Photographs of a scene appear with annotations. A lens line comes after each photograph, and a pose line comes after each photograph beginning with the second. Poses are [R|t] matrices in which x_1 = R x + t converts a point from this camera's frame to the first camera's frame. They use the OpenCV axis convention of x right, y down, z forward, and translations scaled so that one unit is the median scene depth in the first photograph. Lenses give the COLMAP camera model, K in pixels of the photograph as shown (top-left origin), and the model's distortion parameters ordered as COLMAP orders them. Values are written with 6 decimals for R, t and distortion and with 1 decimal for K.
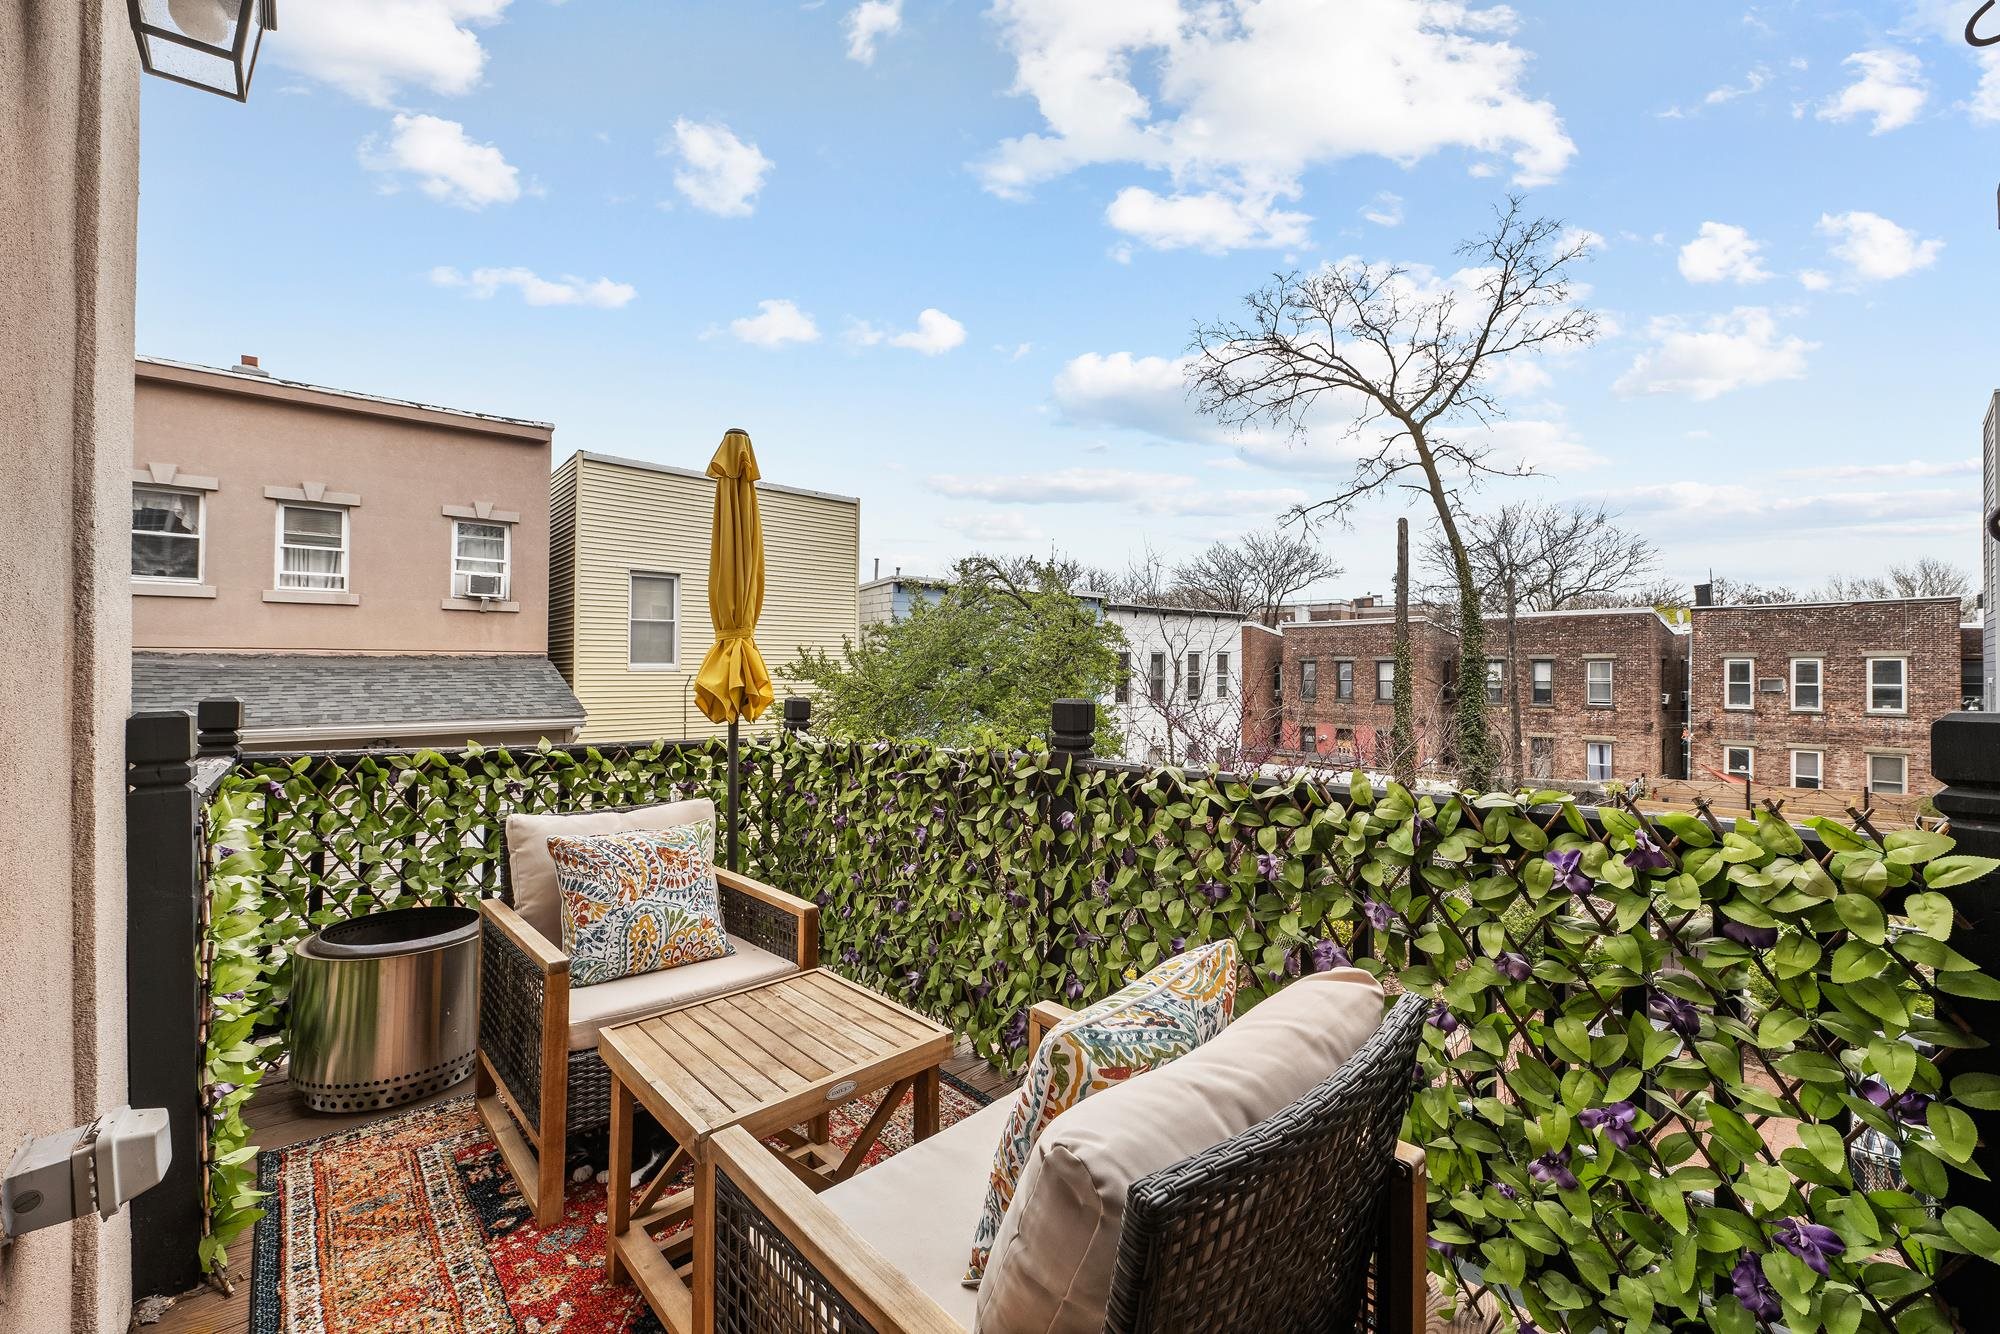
lens RADIAL K [[807.2, 0, 997.1], [0, 807.2, 679.6], [0, 0, 1]] dist [-0.005209, -0.001216]
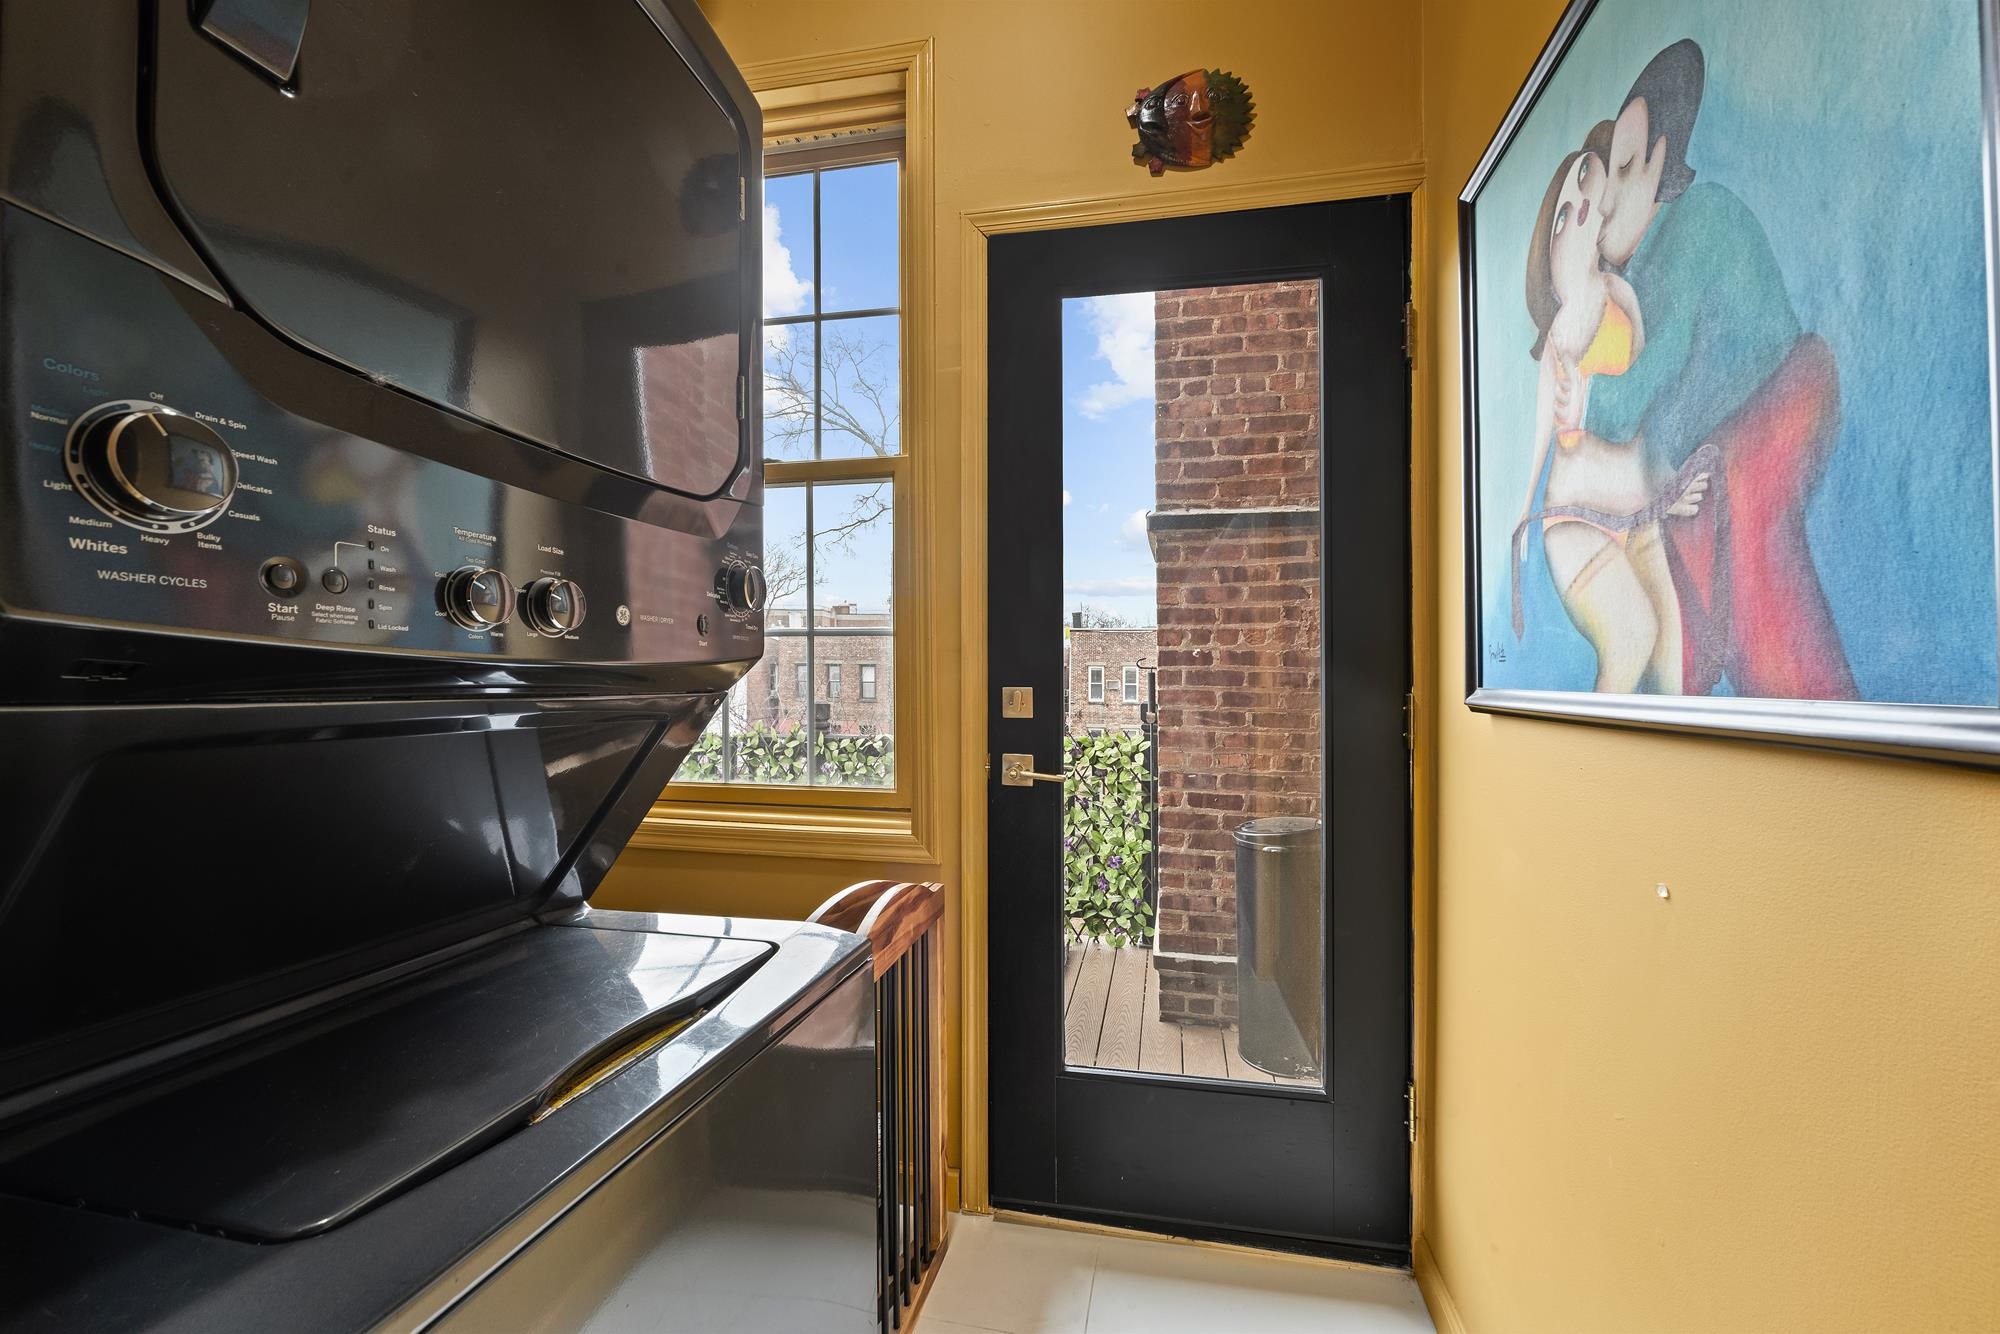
lens RADIAL K [[807.2, 0, 1002.6], [0, 807.2, 674.0], [0, 0, 1]] dist [-0.005209, -0.001216]
pose [[0.807566, 0.004987, 0.589756, -1.177223], [-0.000812, 0.999973, -0.007344, -0.043771], [-0.589776, 0.005452, 0.807548, -1.260426]]
